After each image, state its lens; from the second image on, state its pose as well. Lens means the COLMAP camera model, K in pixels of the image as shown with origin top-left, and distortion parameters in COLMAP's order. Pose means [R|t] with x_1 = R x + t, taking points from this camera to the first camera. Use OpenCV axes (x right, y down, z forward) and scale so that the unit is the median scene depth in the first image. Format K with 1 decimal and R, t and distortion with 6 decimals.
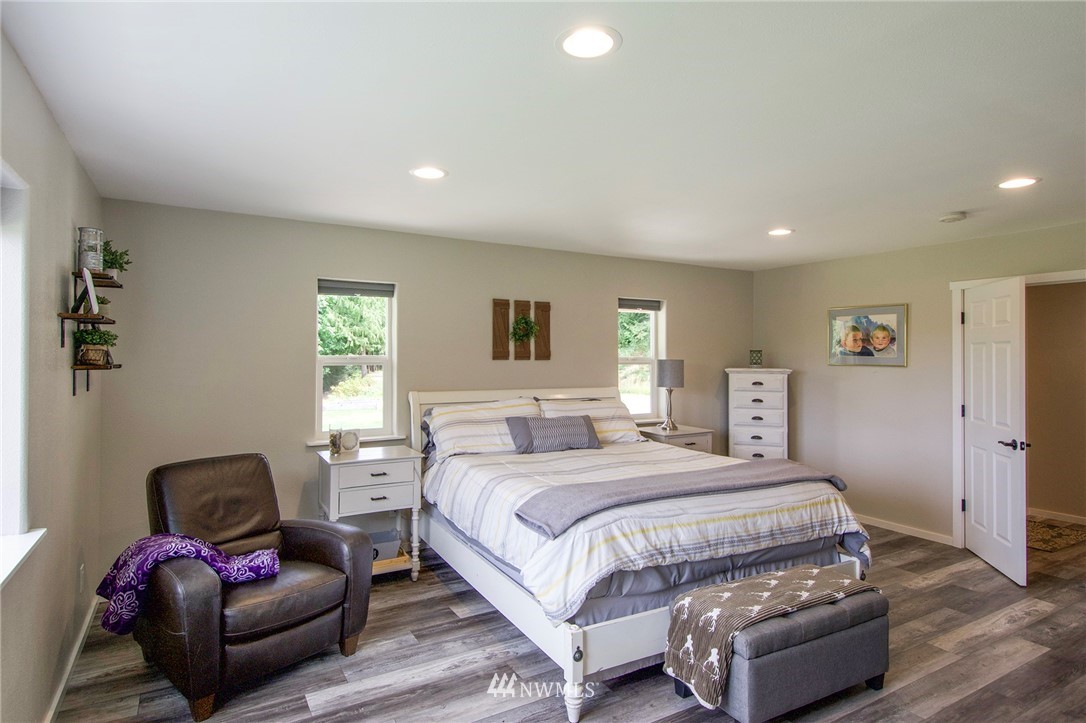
lens RADIAL K [[598.8, 0, 540.3], [0, 598.8, 355.0], [0, 0, 1]] dist [0.035403, -0.019637]
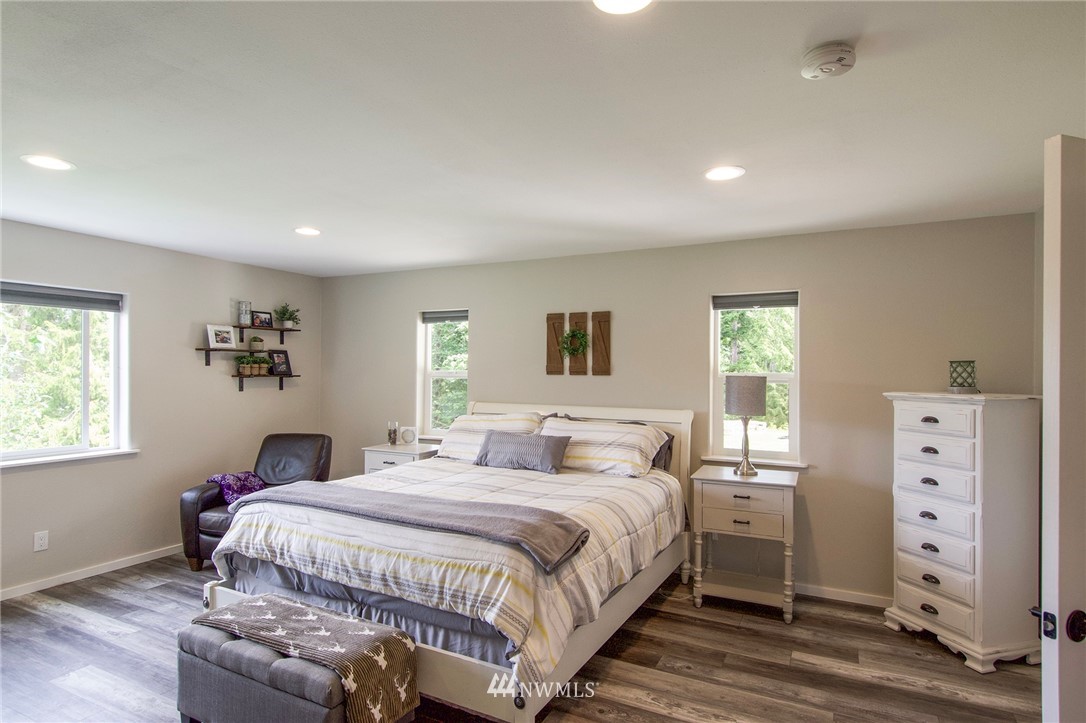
lens RADIAL K [[598.8, 0, 541.1], [0, 598.8, 368.9], [0, 0, 1]] dist [0.035403, -0.019637]
pose [[0.531349, -0.002644, -0.847149, 0.750520], [0.000140, 0.999995, -0.003032, 0.001464], [0.847153, 0.001492, 0.531347, 0.450117]]
